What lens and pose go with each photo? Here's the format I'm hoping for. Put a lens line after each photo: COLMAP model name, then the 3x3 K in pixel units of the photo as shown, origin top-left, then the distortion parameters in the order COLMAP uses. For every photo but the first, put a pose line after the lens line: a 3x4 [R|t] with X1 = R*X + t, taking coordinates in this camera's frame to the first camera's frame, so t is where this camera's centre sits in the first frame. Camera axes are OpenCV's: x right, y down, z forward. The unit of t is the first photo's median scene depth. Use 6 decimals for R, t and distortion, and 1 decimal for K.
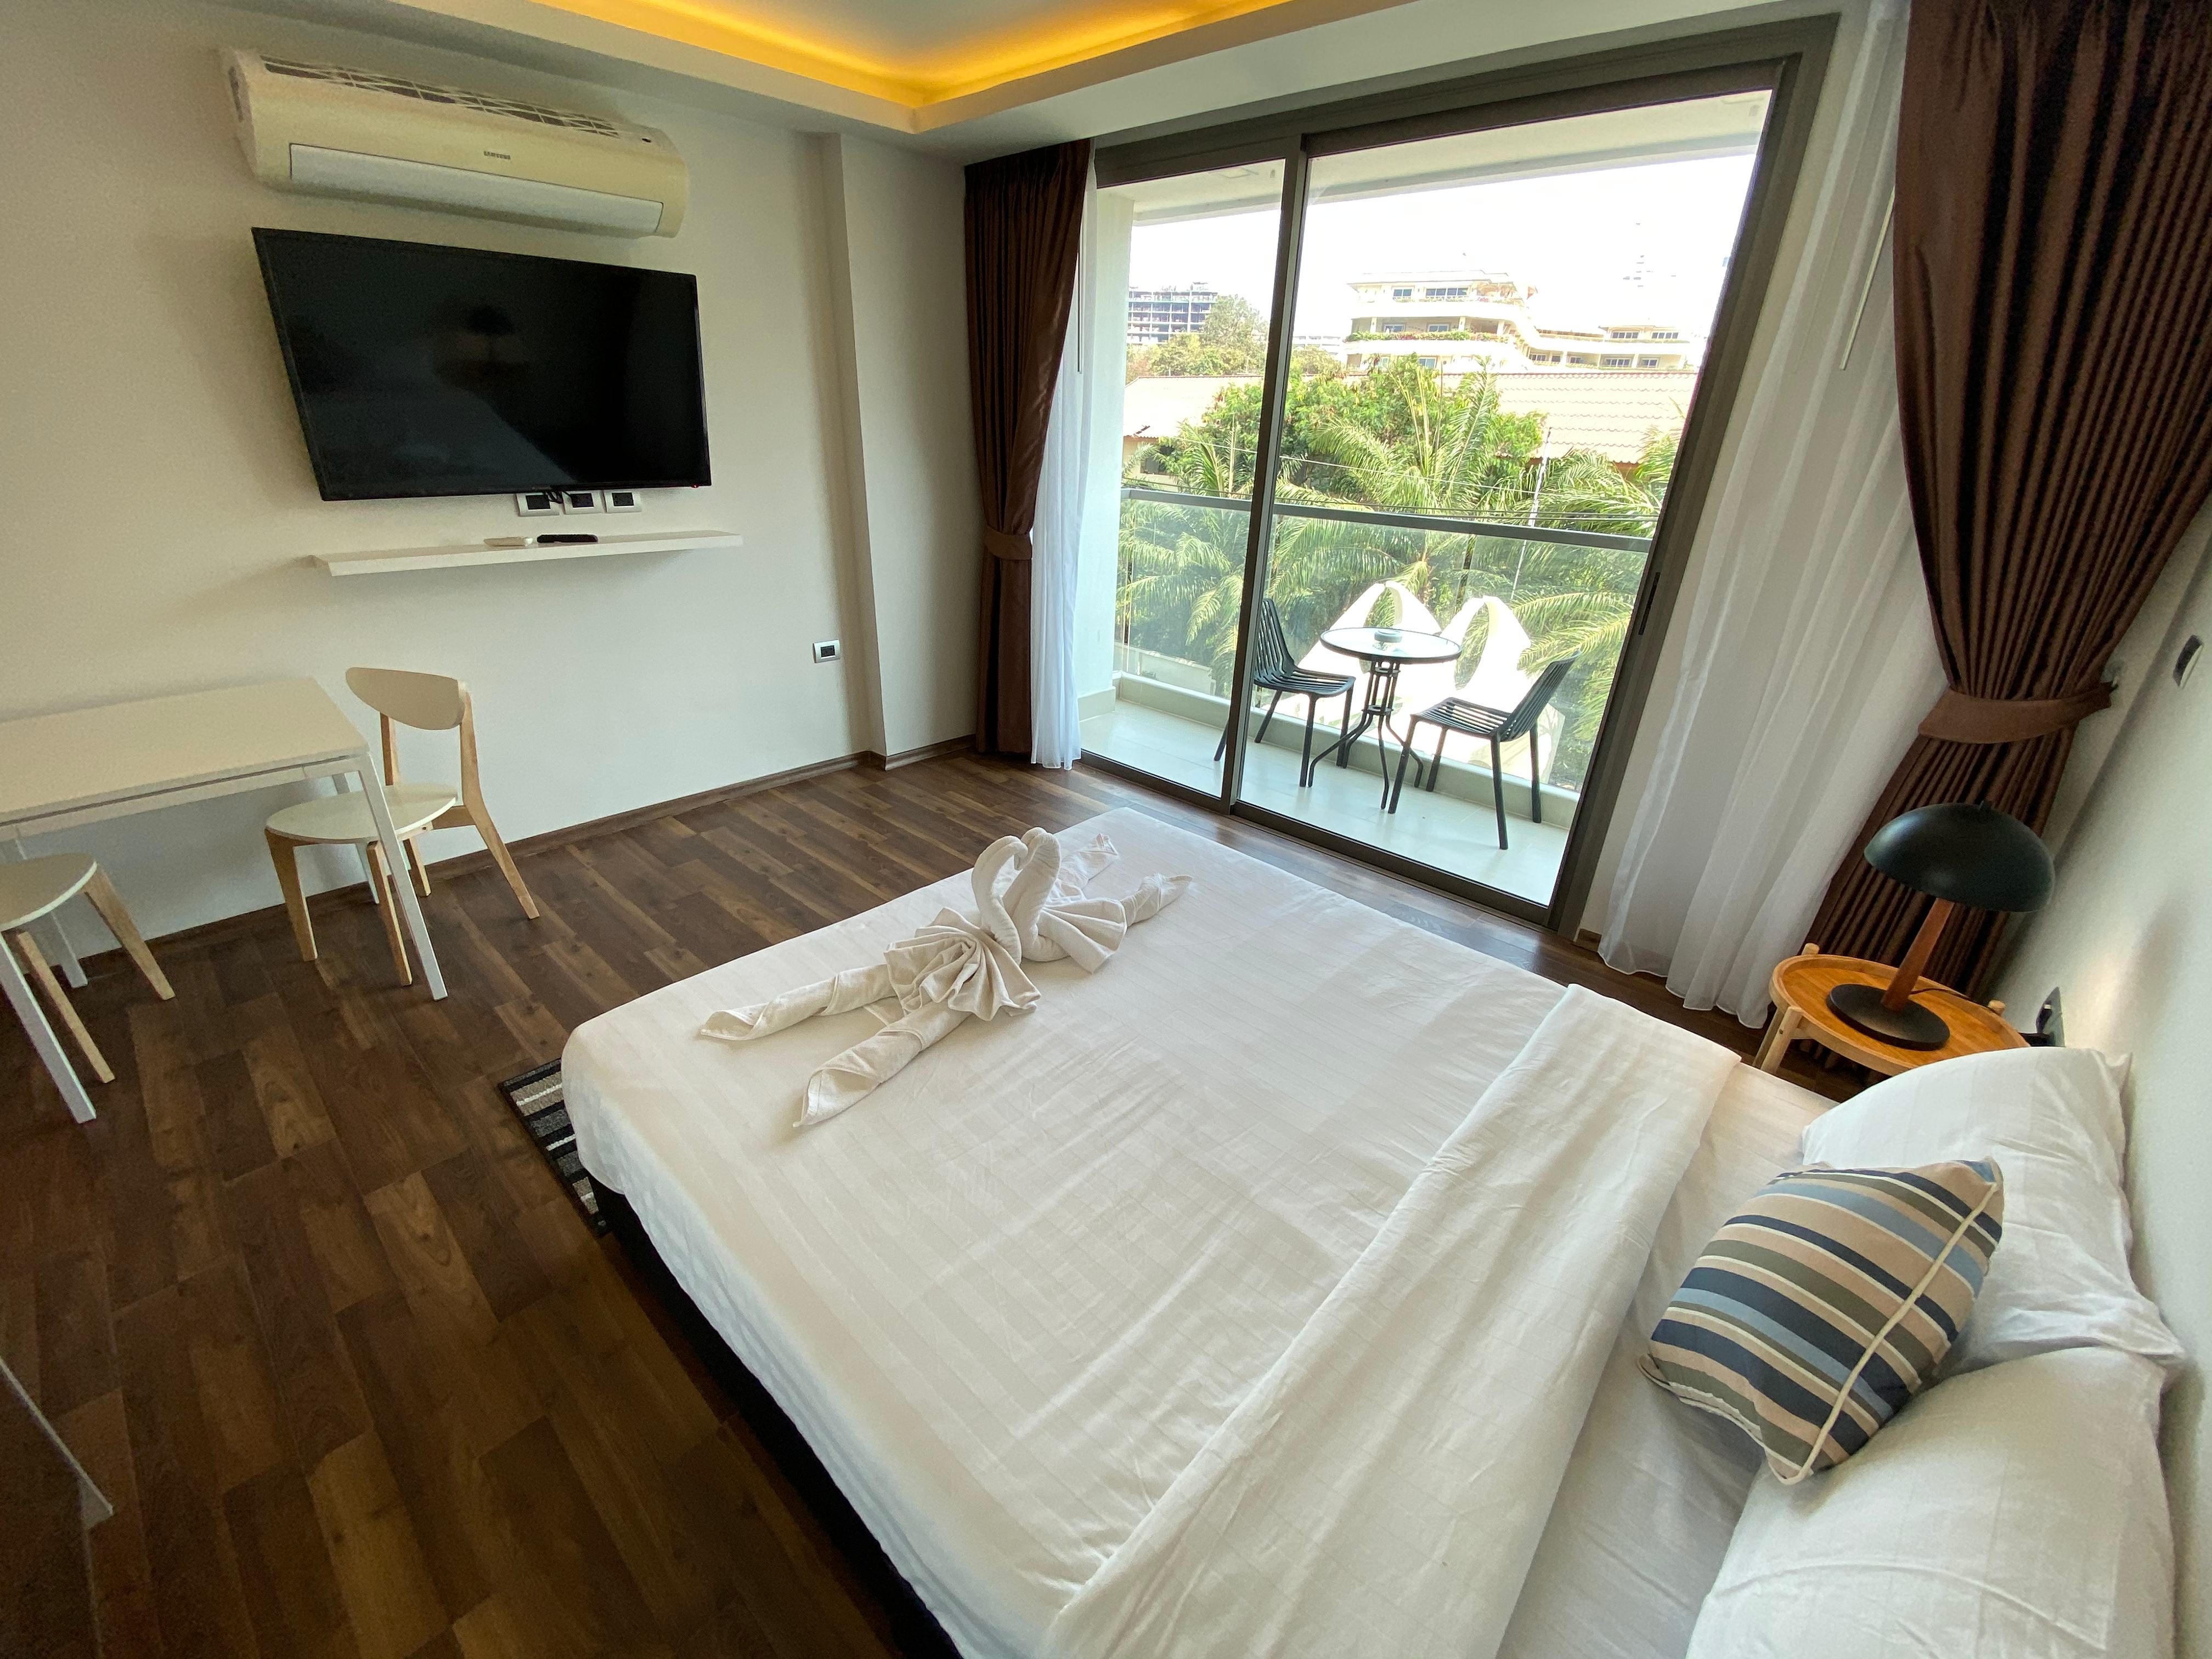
lens RADIAL K [[889.6, 0, 1106.0], [0, 889.6, 829.5], [0, 0, 1]] dist [0.016746, -0.017534]
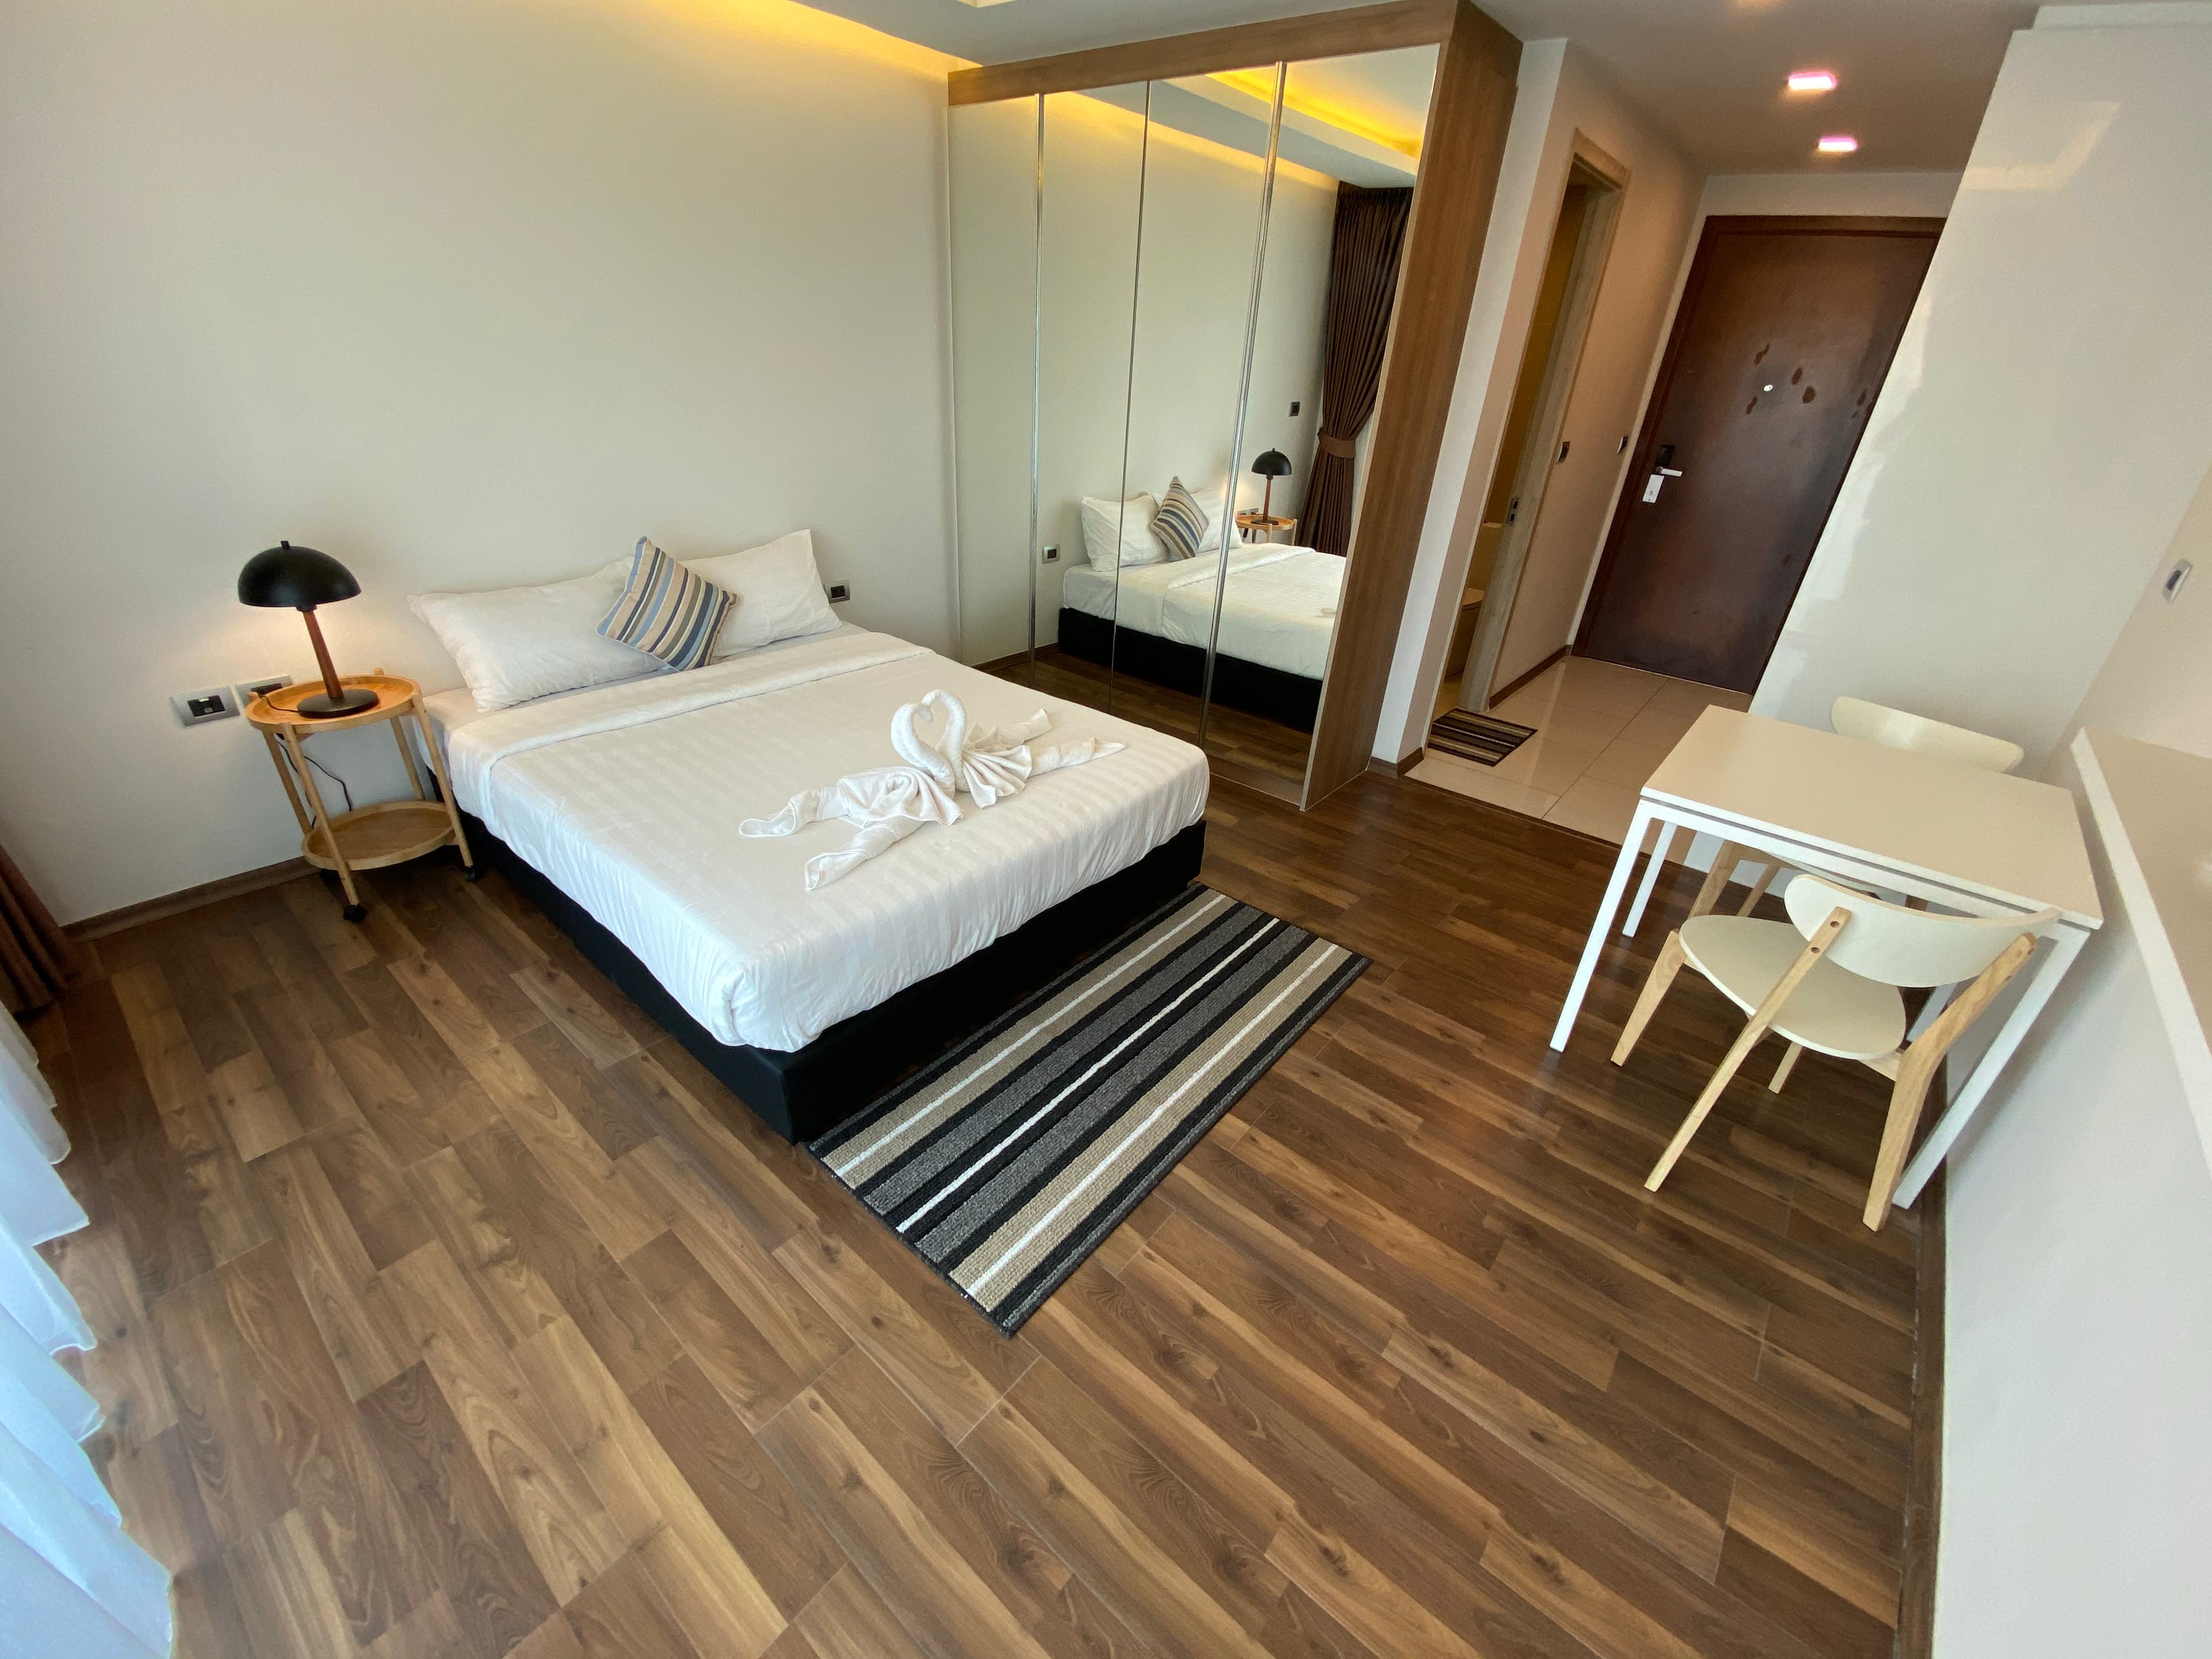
lens RADIAL K [[862.6, 0, 1106.0], [0, 862.6, 829.5], [0, 0, 1]] dist [0.011989, -0.016048]
pose [[-0.995113, -0.045378, -0.087703, -0.261560], [-0.097888, 0.570208, 0.815647, -0.960766], [0.012997, 0.820246, -0.571864, 1.959473]]
